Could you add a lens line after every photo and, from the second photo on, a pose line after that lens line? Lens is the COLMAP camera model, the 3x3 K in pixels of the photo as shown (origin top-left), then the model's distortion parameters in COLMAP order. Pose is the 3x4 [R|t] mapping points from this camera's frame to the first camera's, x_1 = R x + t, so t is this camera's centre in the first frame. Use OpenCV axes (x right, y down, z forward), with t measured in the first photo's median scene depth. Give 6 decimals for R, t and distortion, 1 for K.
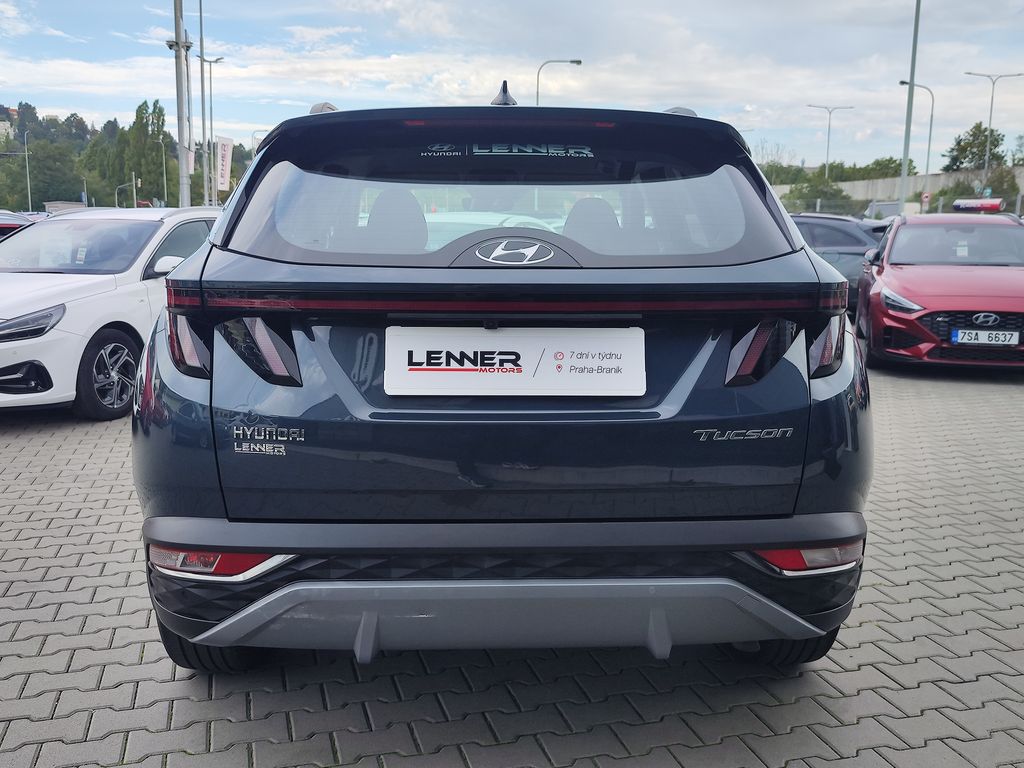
lens RADIAL K [[1002.3, 0, 513.3], [0, 1002.3, 370.6], [0, 0, 1]] dist [0.012699, 0.008212]
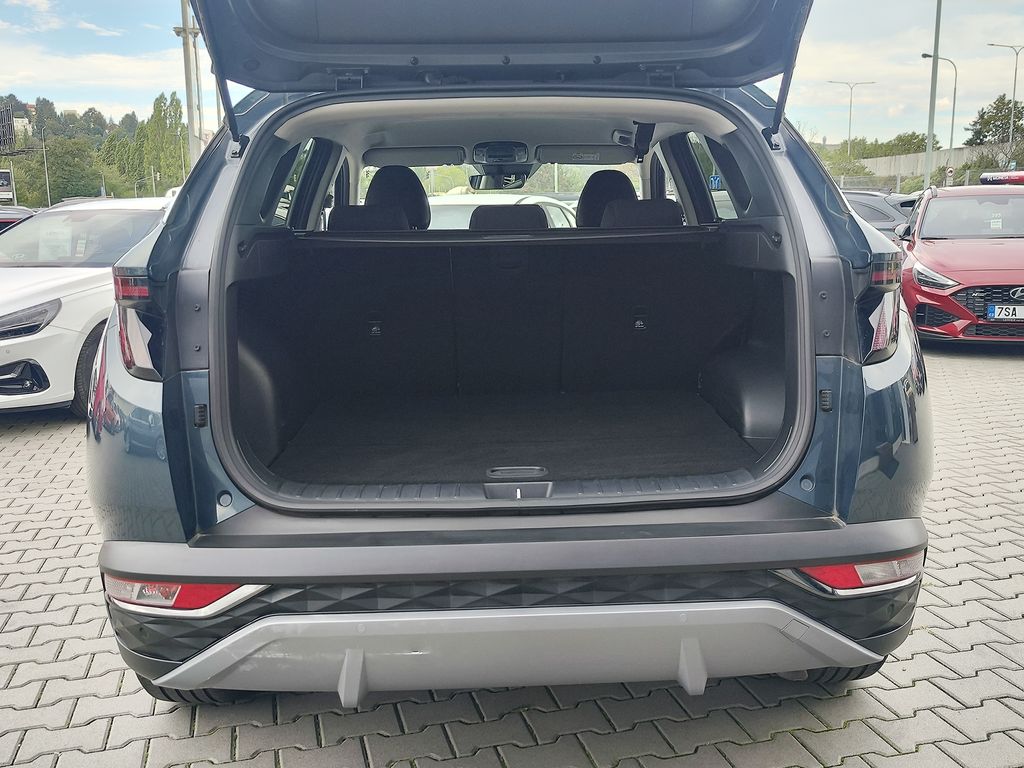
lens RADIAL K [[995.4, 0, 542.9], [0, 995.4, 384.1], [0, 0, 1]] dist [0.014752, 0.006233]
pose [[0.999733, -0.022794, 0.003879, 0.014788], [0.022677, 0.999349, 0.028056, -0.004656], [-0.004516, -0.027960, 0.999599, 0.113490]]
